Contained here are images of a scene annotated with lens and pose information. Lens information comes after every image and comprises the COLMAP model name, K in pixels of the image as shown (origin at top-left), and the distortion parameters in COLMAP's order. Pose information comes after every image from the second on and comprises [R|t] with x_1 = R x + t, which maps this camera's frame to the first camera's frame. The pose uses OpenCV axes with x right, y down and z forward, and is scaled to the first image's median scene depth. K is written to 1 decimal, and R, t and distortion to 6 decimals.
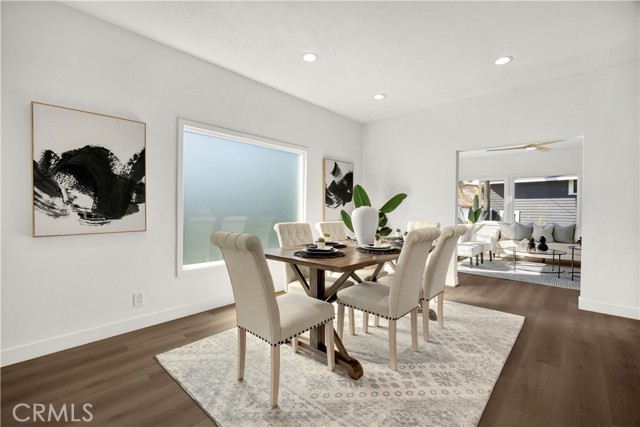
lens RADIAL K [[282.6, 0, 320.0], [0, 282.6, 213.5], [0, 0, 1]] dist [-0.004034, -0.000296]
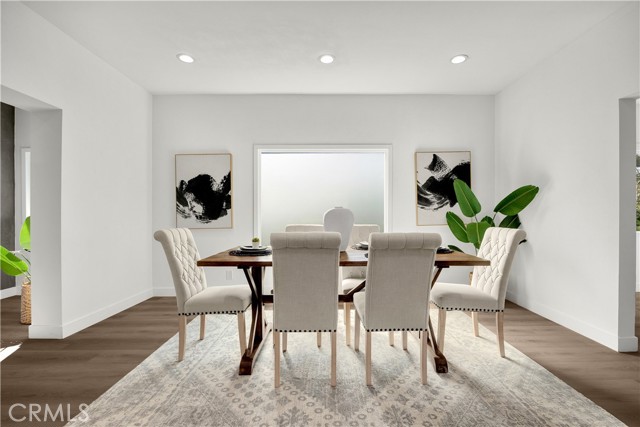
lens RADIAL K [[282.8, 0, 324.0], [0, 282.8, 216.6], [0, 0, 1]] dist [-0.005341, -0.000456]
pose [[0.679056, -0.001075, -0.734086, 0.759765], [-0.001734, 0.999994, -0.003069, 0.006479], [0.734084, 0.003358, 0.679050, 0.358074]]
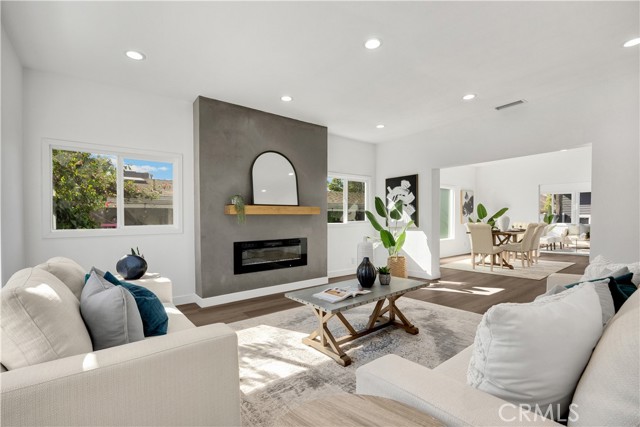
lens RADIAL K [[282.8, 0, 324.0], [0, 282.8, 216.6], [0, 0, 1]] dist [-0.005341, -0.000456]
pose [[0.986396, -0.017651, -0.163437, -0.987482], [0.015331, 0.999763, -0.015442, -0.005101], [0.163671, 0.012727, 0.986433, -1.724557]]
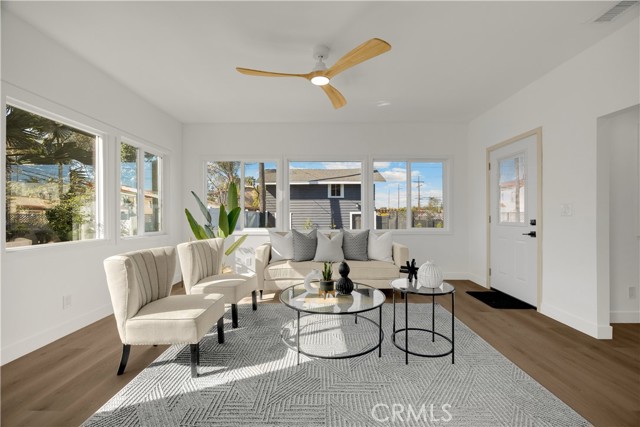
lens RADIAL K [[282.8, 0, 324.0], [0, 282.8, 216.6], [0, 0, 1]] dist [-0.005341, -0.000456]
pose [[0.741023, -0.018185, 0.671233, 0.873144], [0.018854, 0.999803, 0.006273, 0.001378], [-0.671214, 0.008007, 0.741220, 1.308753]]
